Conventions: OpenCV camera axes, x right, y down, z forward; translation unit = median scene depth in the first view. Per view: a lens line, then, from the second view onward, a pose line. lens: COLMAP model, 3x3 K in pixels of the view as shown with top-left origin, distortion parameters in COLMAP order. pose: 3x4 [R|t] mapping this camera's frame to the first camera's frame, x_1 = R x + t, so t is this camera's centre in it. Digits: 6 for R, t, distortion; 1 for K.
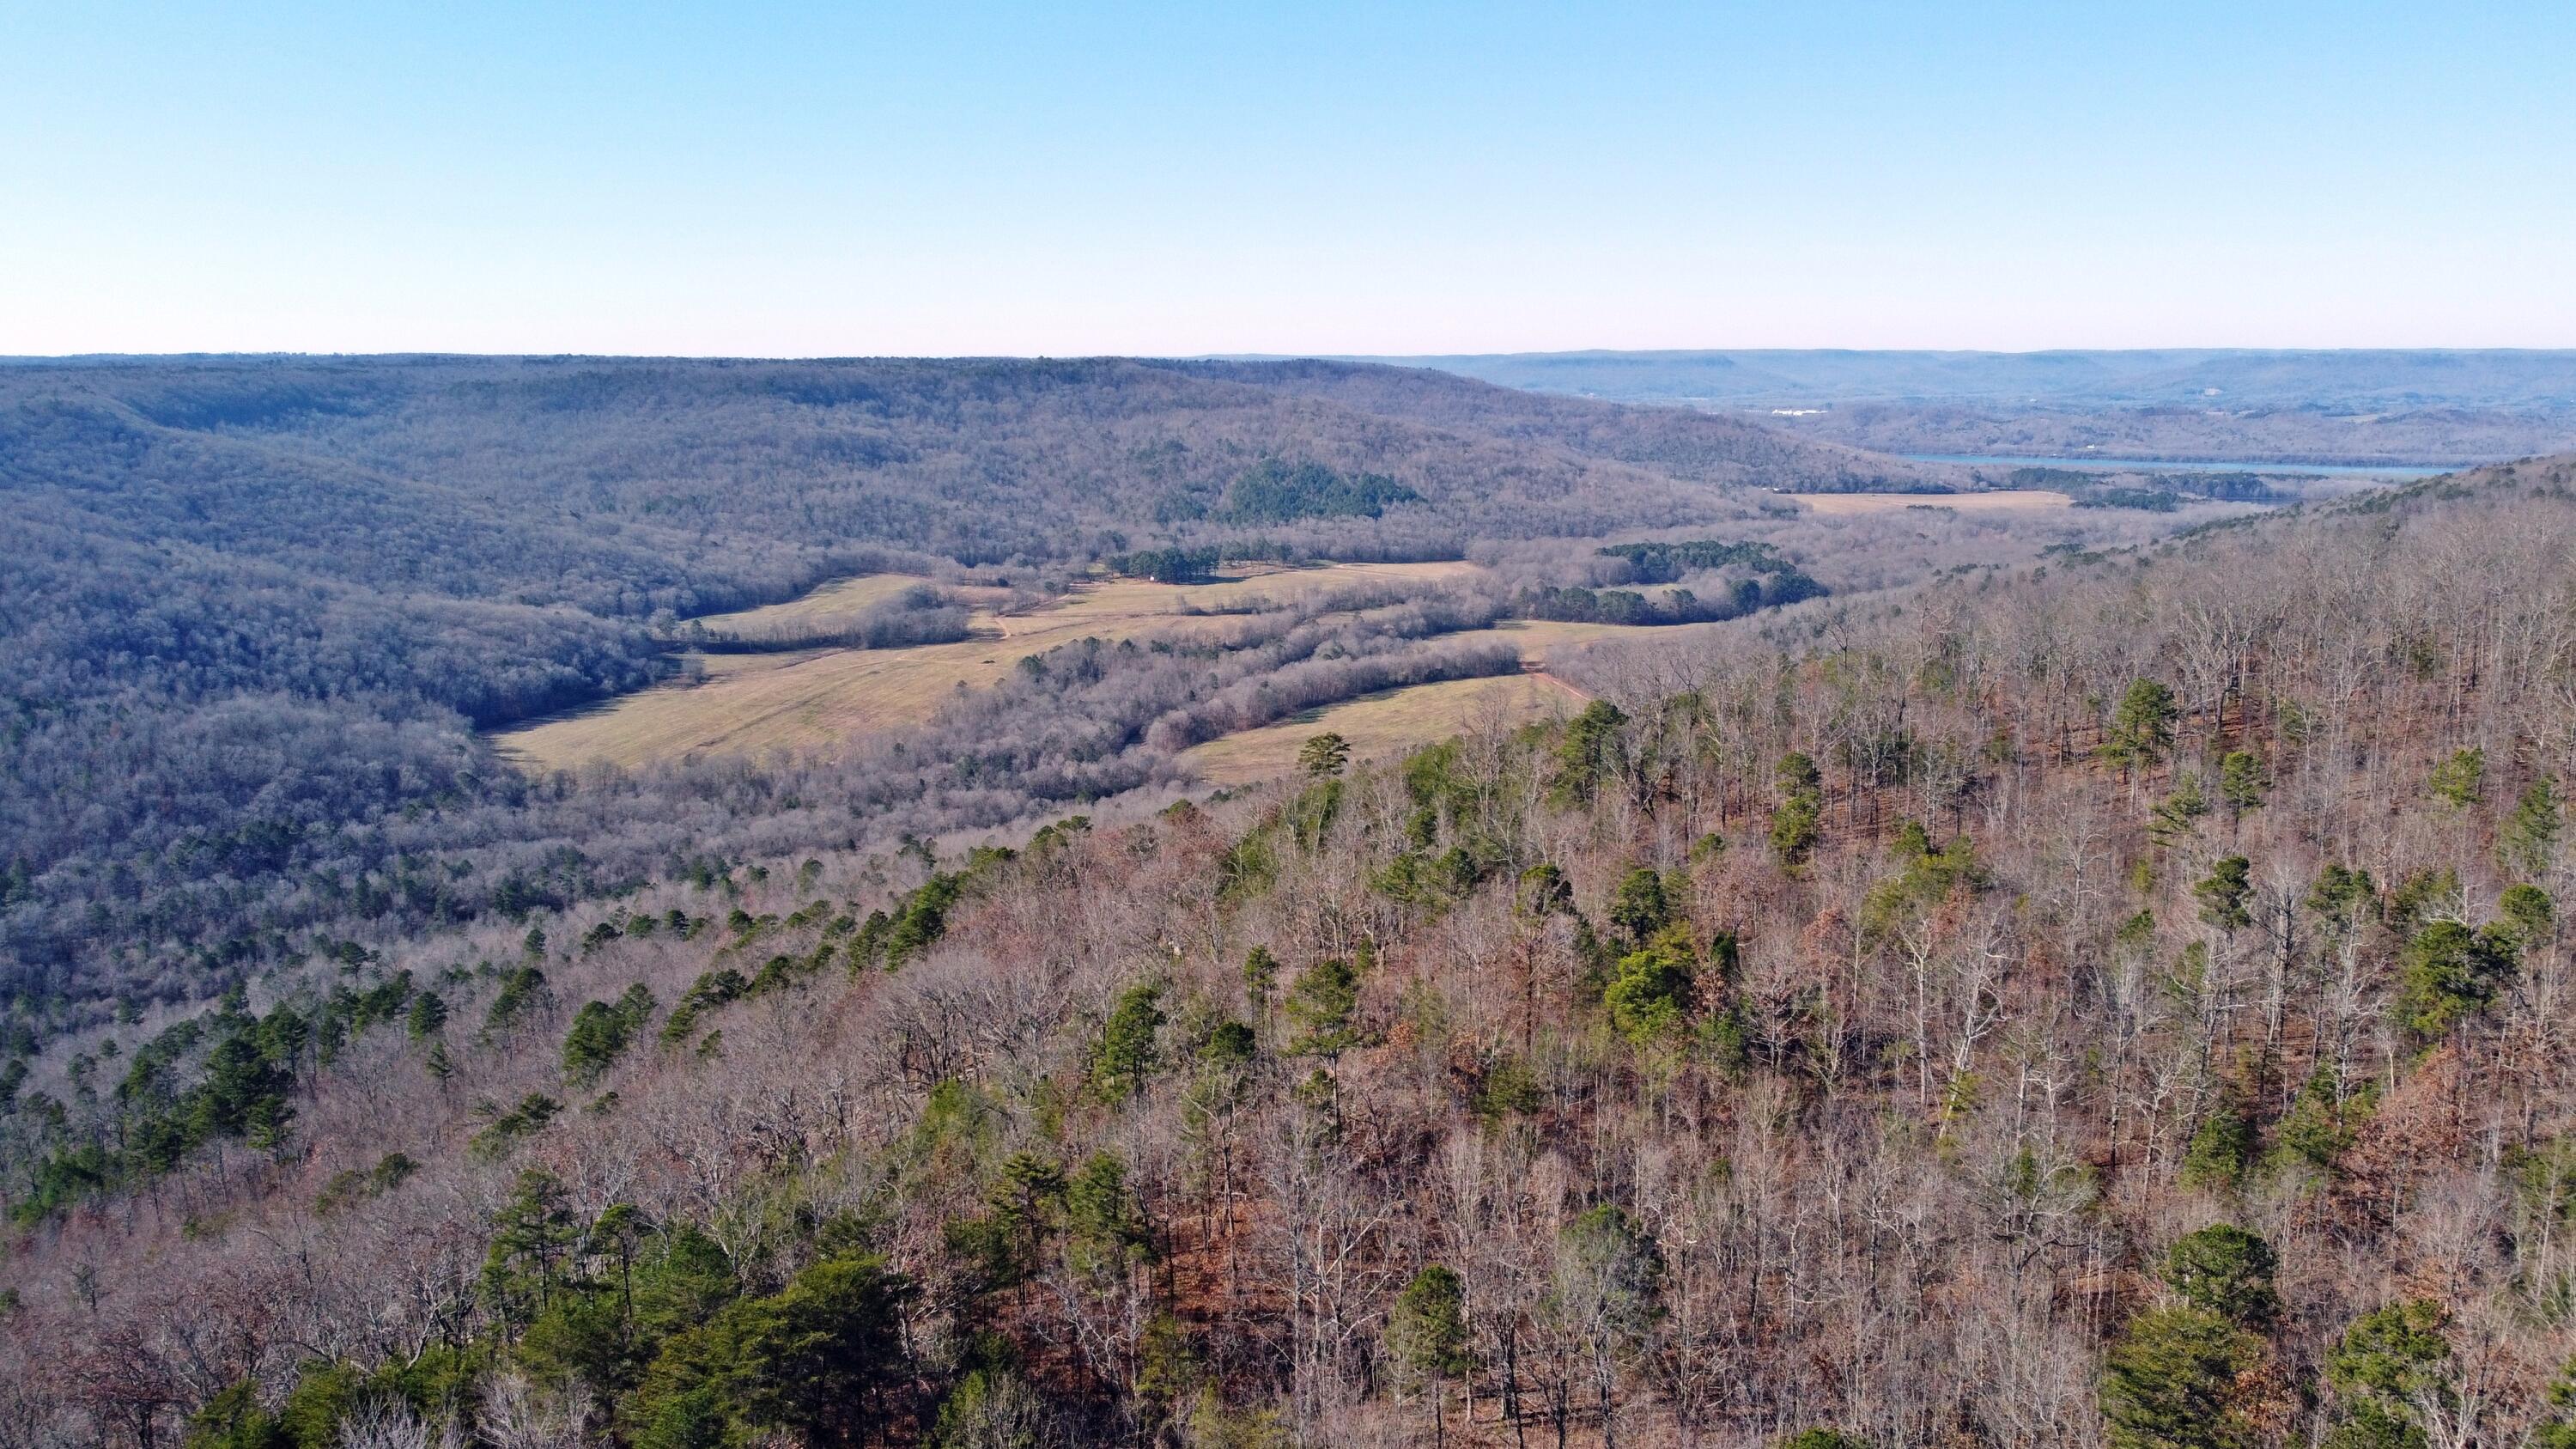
lens RADIAL K [[1938.2, 0, 1283.4], [0, 1938.2, 735.5], [0, 0, 1]] dist [0.003954, -0.006610]
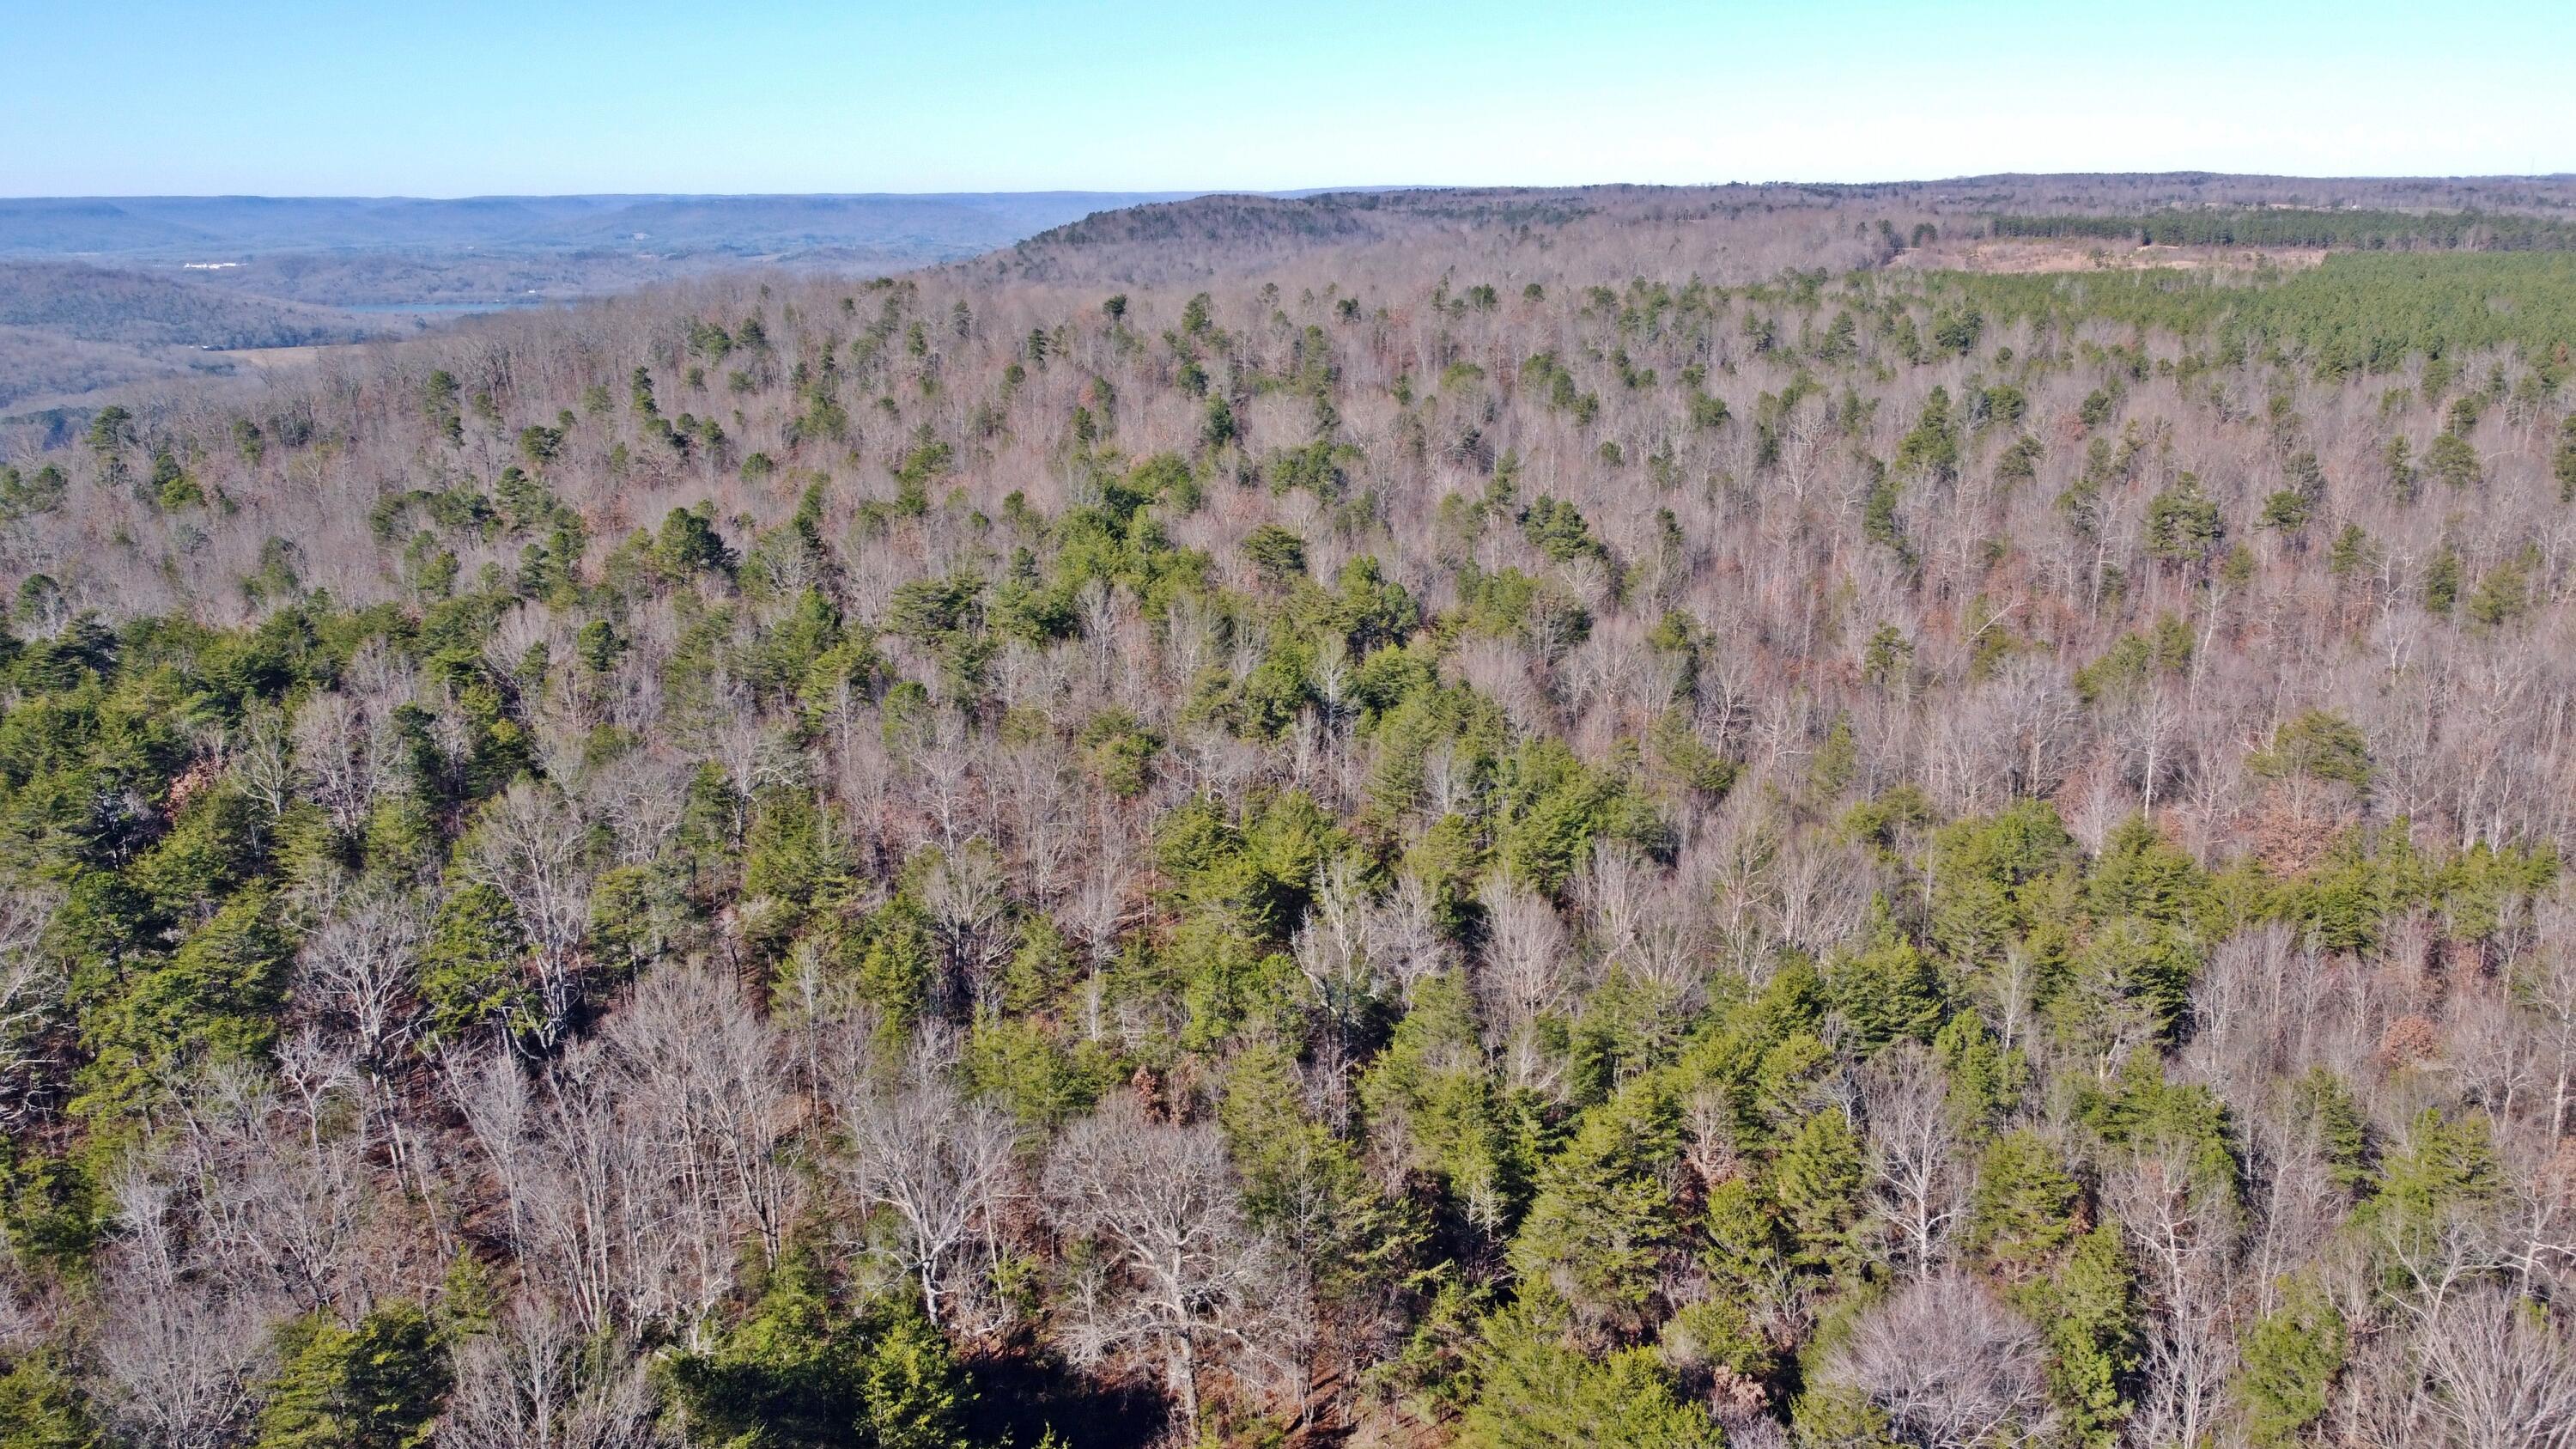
lens RADIAL K [[1938.2, 0, 1283.2], [0, 1938.2, 735.3], [0, 0, 1]] dist [0.003954, -0.006610]
pose [[0.732820, -0.184876, 0.654825, -0.025302], [0.135350, 0.982755, 0.125989, 0.019639], [-0.666825, -0.003697, 0.745205, -0.095878]]
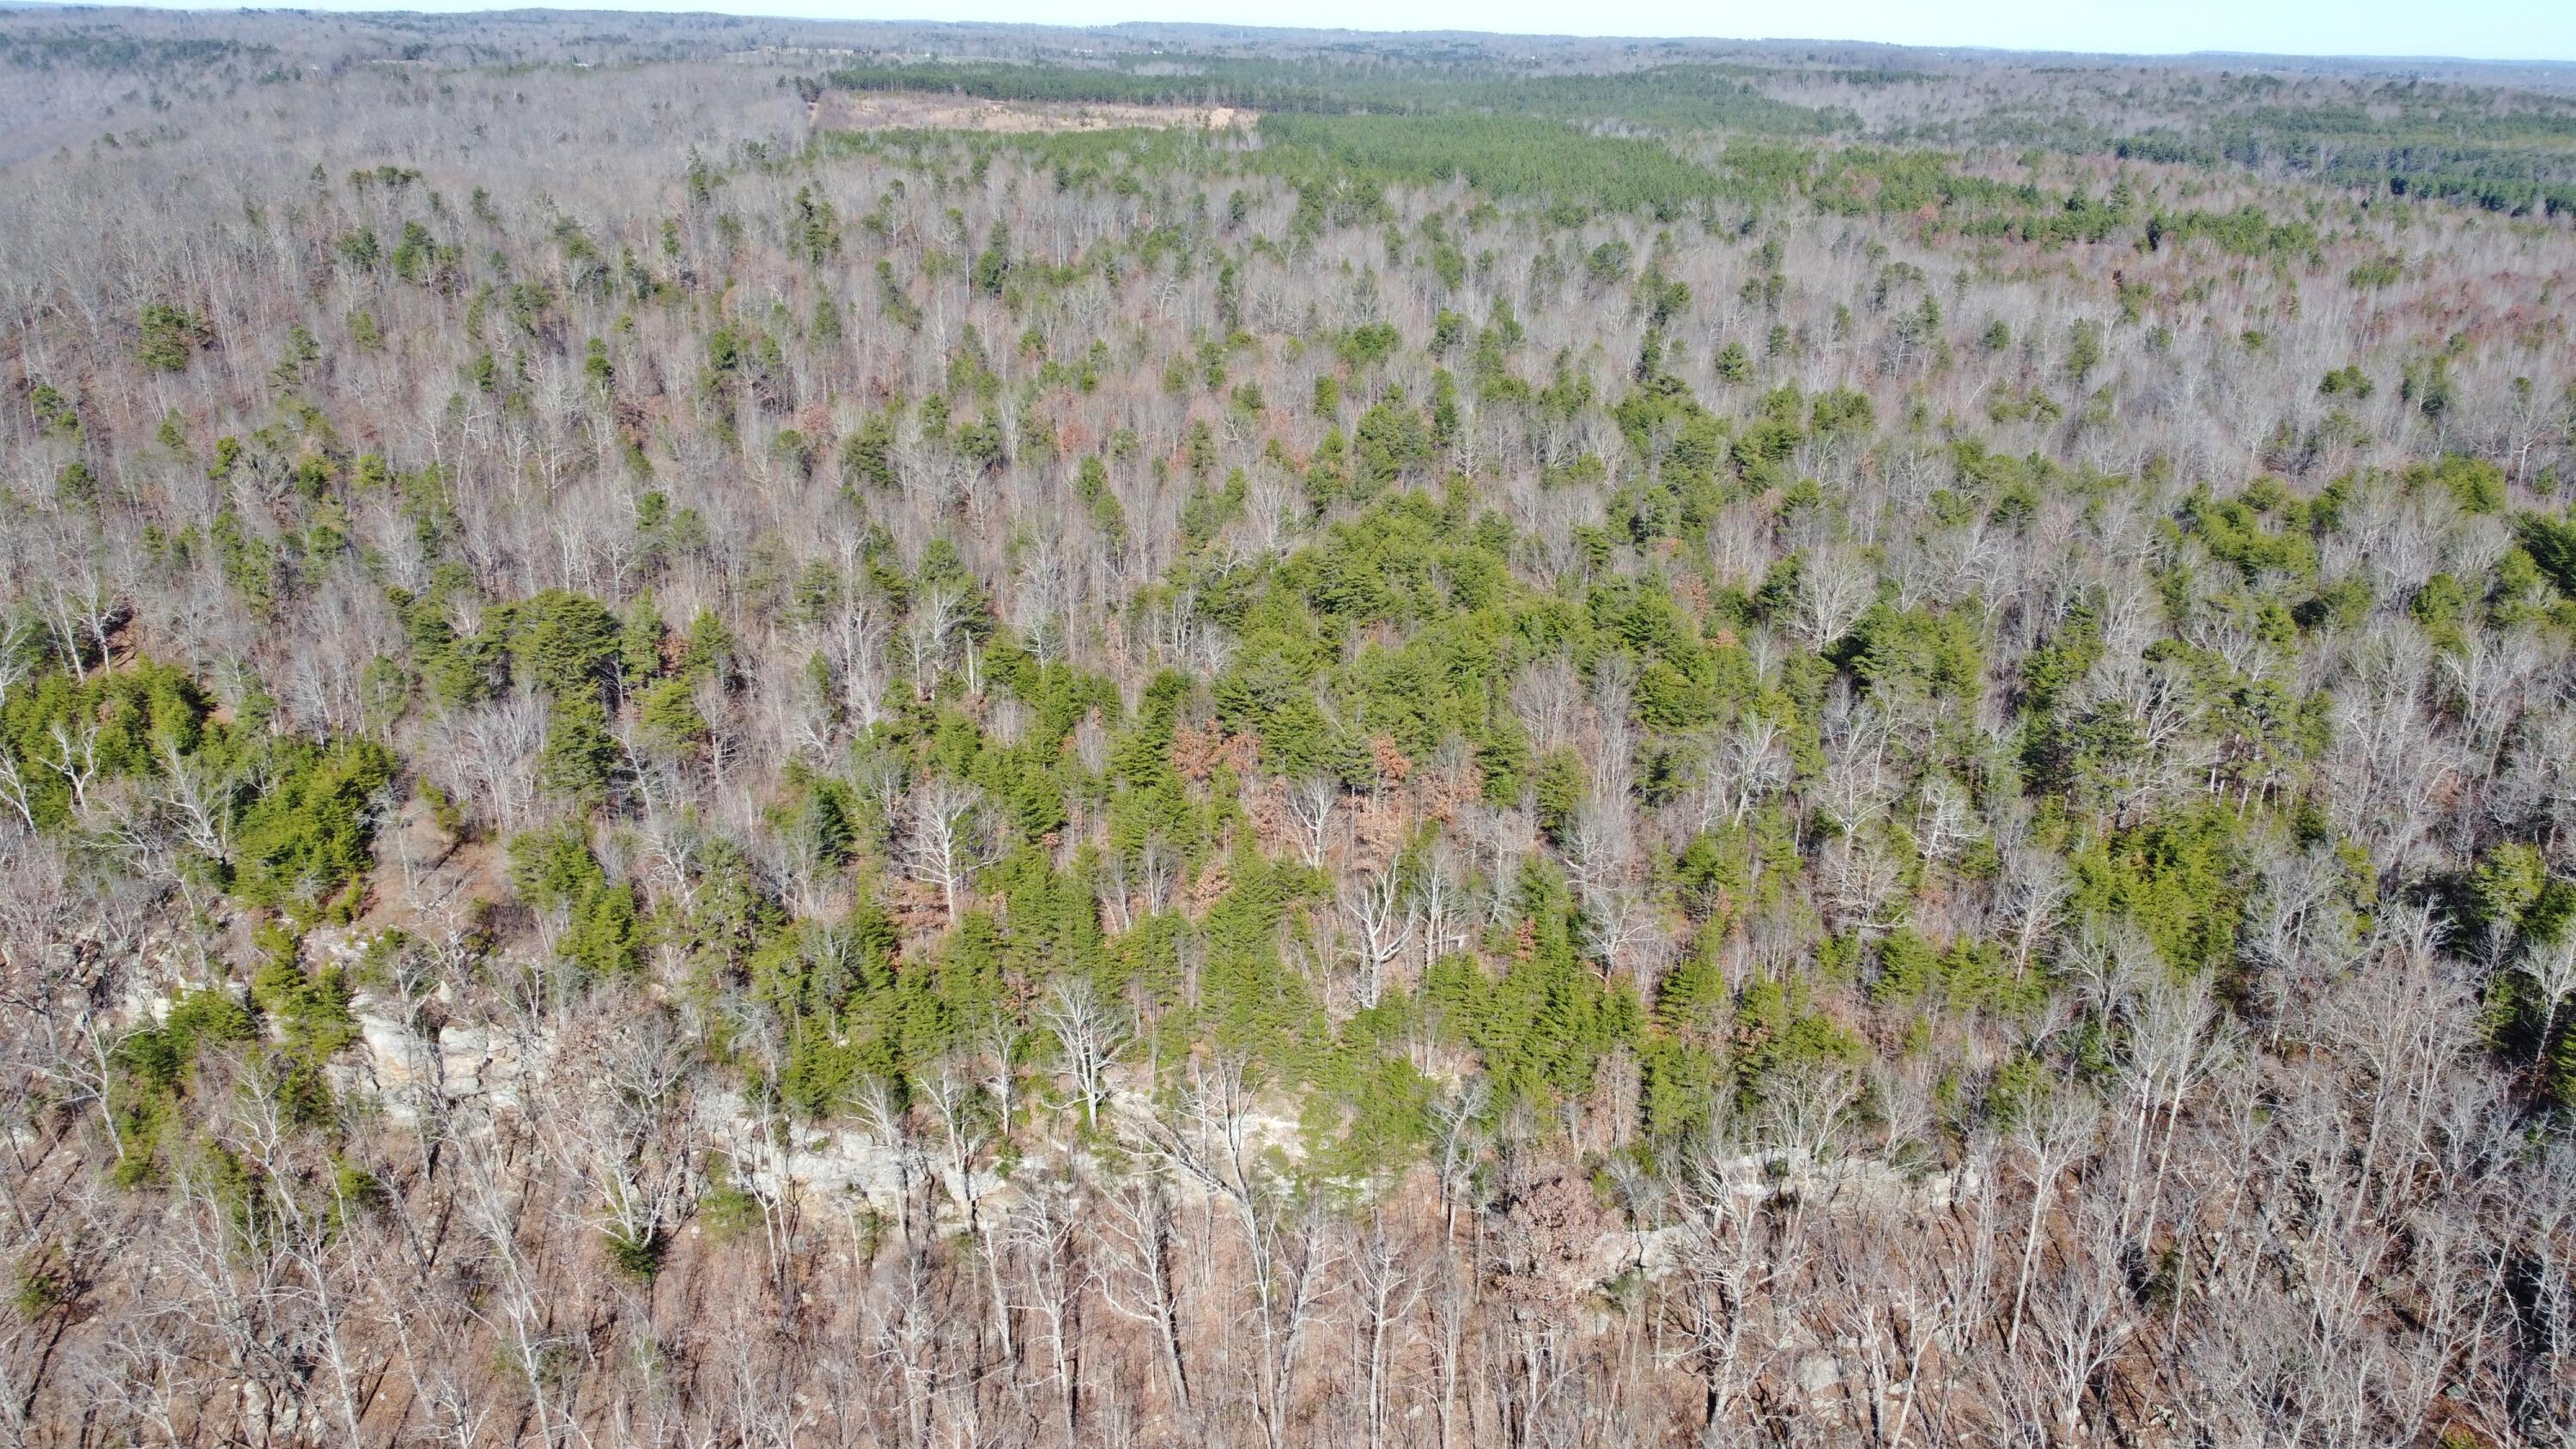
lens RADIAL K [[1938.2, 0, 1285.2], [0, 1938.2, 727.8], [0, 0, 1]] dist [0.003954, -0.006610]
pose [[0.073361, -0.330200, 0.941056, -0.102033], [0.168774, 0.934099, 0.314602, -0.004403], [-0.982921, 0.135746, 0.124256, 0.000354]]
